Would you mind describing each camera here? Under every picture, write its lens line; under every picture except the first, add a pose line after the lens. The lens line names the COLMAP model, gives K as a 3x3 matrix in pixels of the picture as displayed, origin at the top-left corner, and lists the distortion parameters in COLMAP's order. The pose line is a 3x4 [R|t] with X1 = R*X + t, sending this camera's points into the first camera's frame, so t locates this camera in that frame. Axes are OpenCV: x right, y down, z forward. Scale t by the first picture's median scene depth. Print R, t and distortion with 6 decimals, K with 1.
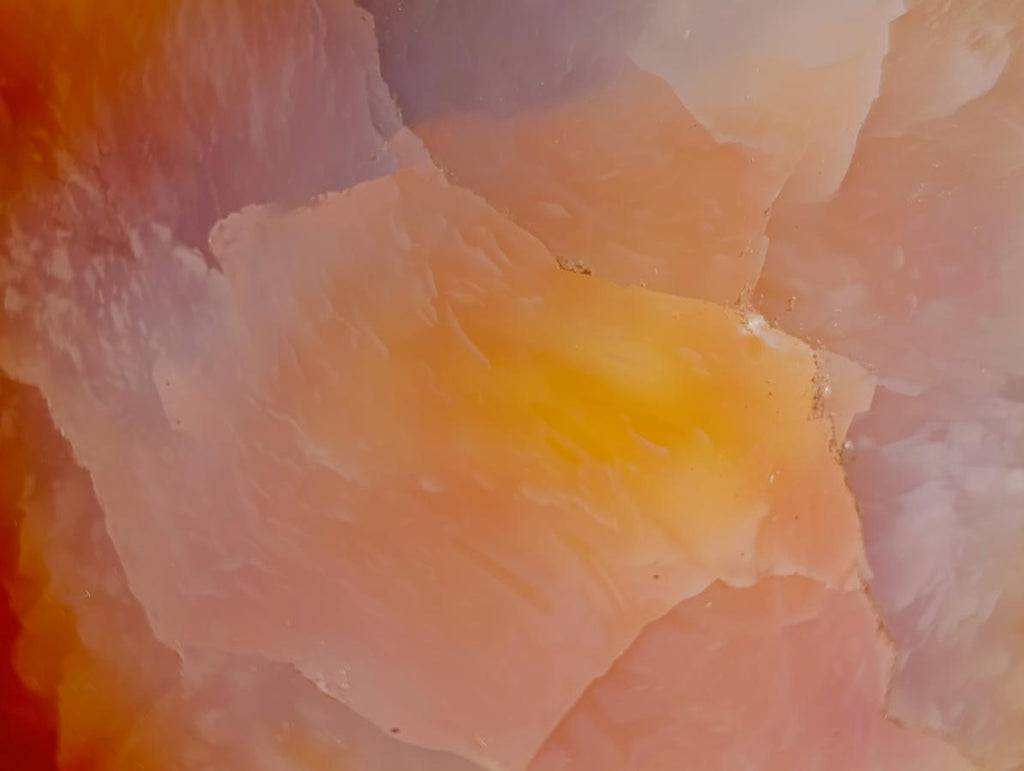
lens RADIAL K [[1646.1, 0, 533.2], [0, 1646.1, 386.4], [0, 0, 1]] dist [0.290795, -2.057818]
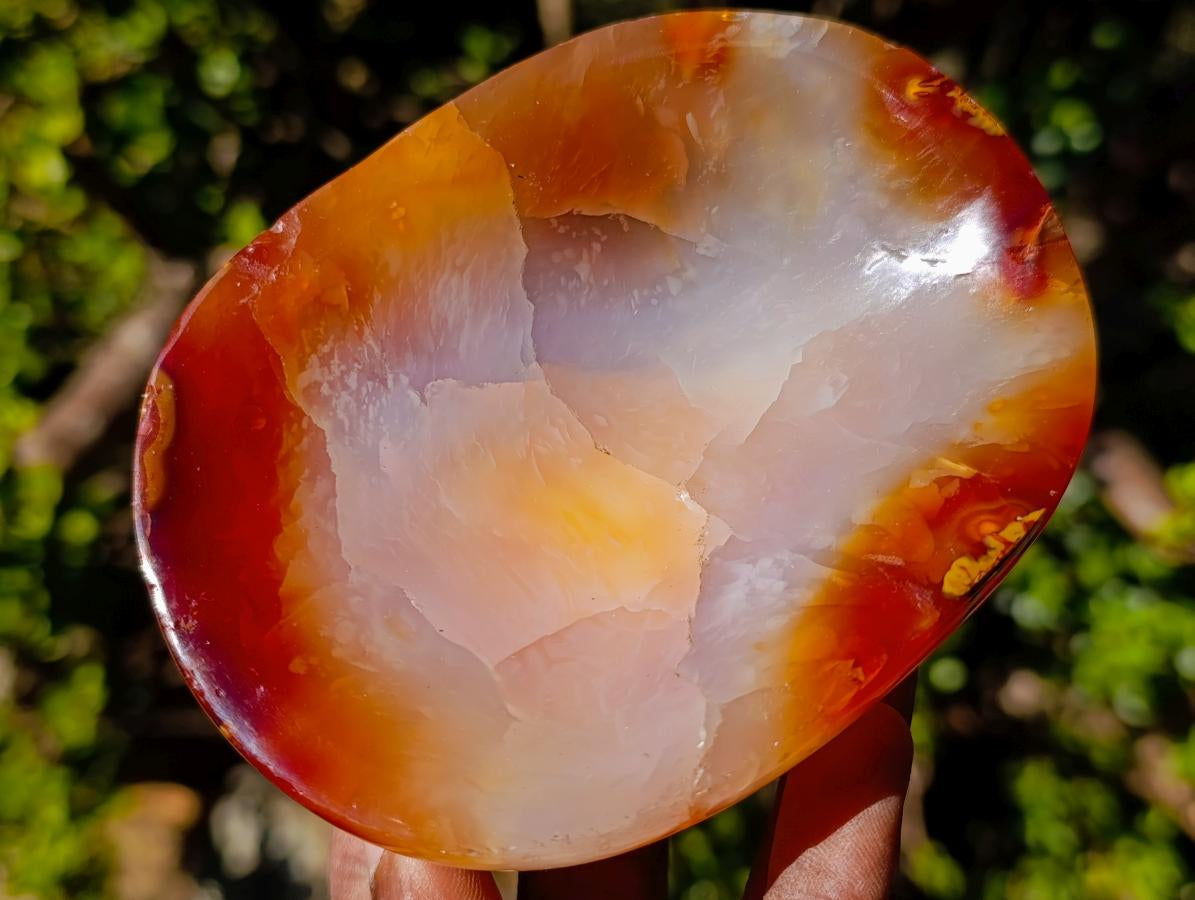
lens RADIAL K [[1537.2, 0, 597.5], [0, 1537.2, 450.0], [0, 0, 1]] dist [0.043215, 0.006089]
pose [[0.960217, 0.219166, -0.173058, 0.344328], [-0.253871, 0.943260, -0.214035, 0.326895], [0.116330, 0.249454, 0.961374, -0.752348]]
